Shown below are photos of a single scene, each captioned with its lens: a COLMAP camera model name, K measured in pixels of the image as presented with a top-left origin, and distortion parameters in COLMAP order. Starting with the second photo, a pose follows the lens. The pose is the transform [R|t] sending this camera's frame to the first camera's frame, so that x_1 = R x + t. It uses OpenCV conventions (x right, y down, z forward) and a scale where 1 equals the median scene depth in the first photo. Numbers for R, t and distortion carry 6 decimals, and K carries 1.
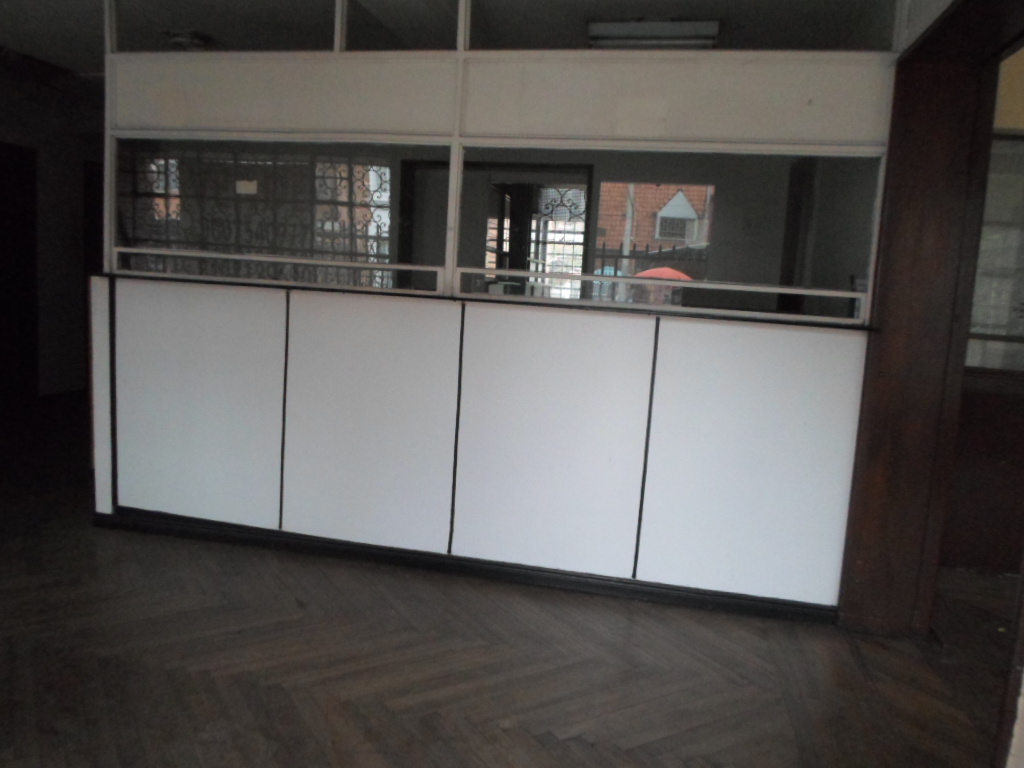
lens RADIAL K [[800.0, 0, 510.0], [0, 800.0, 384.9], [0, 0, 1]] dist [-0.038461, 0.001831]
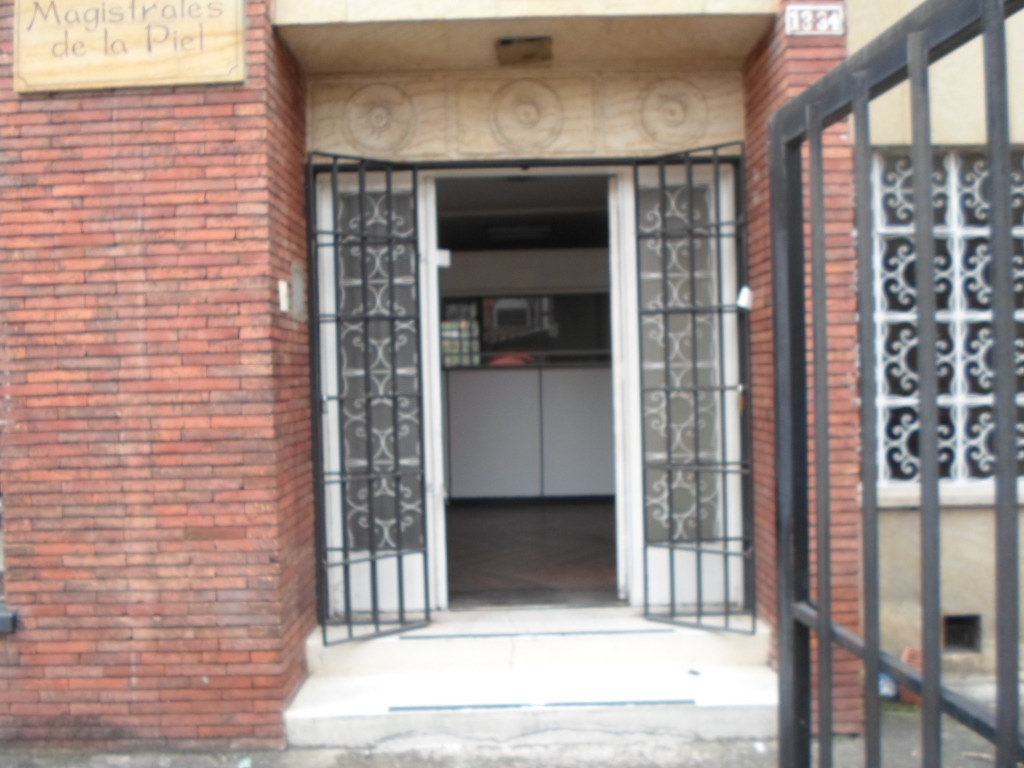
lens RADIAL K [[800.0, 0, 512.8], [0, 800.0, 384.4], [0, 0, 1]] dist [-0.038461, 0.001831]
pose [[0.973938, -0.083707, 0.210803, -0.200974], [0.107764, 0.988581, -0.105332, 0.104432], [-0.199579, 0.125304, 0.971837, -0.622858]]
